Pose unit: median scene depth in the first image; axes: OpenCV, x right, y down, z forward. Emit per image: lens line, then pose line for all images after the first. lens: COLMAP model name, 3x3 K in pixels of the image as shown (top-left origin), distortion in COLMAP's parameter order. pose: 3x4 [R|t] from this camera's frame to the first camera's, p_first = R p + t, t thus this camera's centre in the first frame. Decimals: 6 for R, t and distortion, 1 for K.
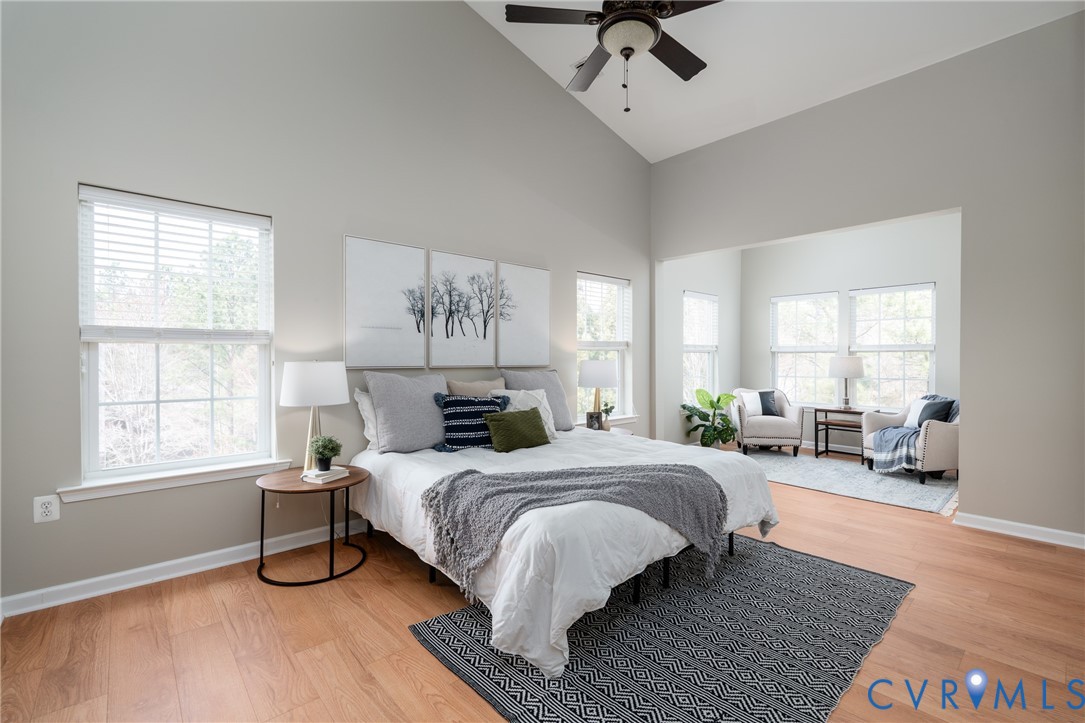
lens RADIAL K [[486.9, 0, 545.4], [0, 486.9, 358.6], [0, 0, 1]] dist [-0.003566, 0.000940]
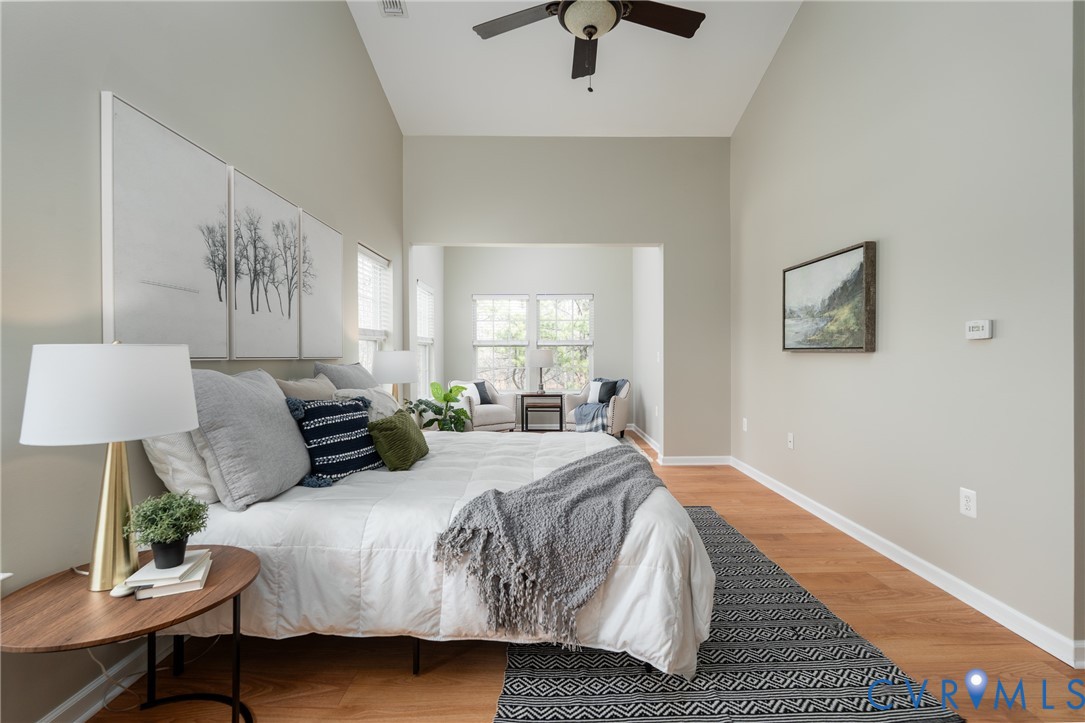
lens RADIAL K [[486.9, 0, 559.1], [0, 486.9, 355.6], [0, 0, 1]] dist [-0.003566, 0.000940]
pose [[0.651015, -0.003906, 0.759054, -0.394799], [0.004559, 0.999989, 0.001236, 0.013015], [-0.759051, 0.002656, 0.651026, 0.263520]]
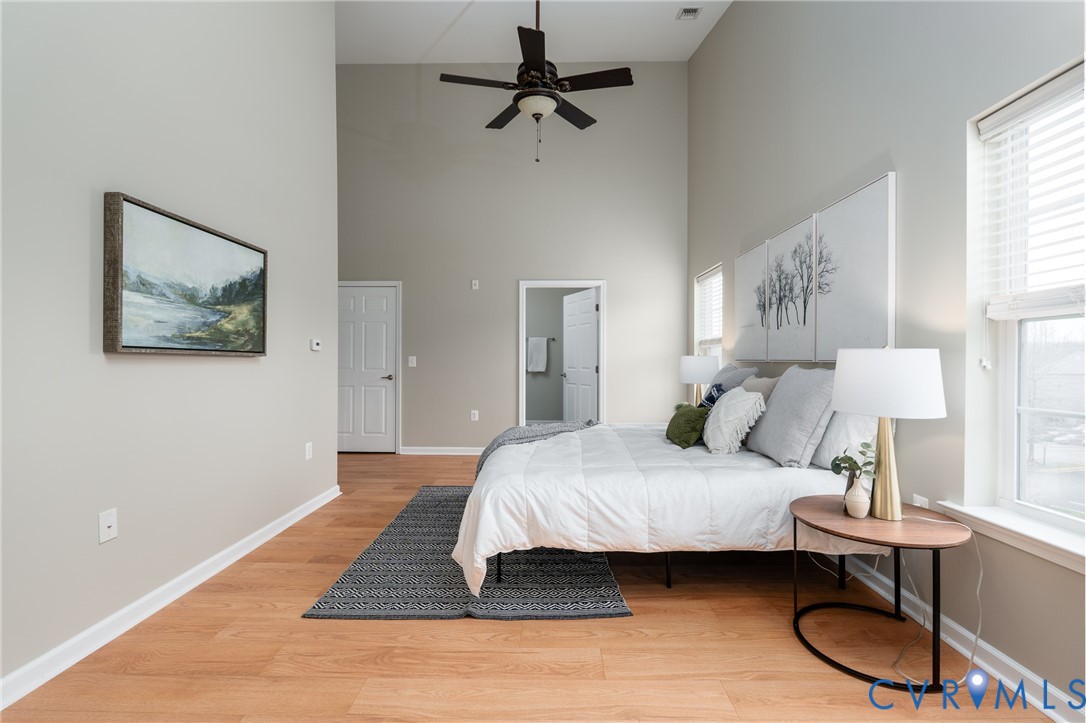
lens RADIAL K [[487.3, 0, 539.6], [0, 487.3, 363.7], [0, 0, 1]] dist [-0.003566, 0.000940]
pose [[-0.691313, 0.003097, -0.722548, 0.706916], [-0.001751, 0.999981, 0.005961, 0.016416], [0.722553, 0.005386, -0.691295, 1.219048]]
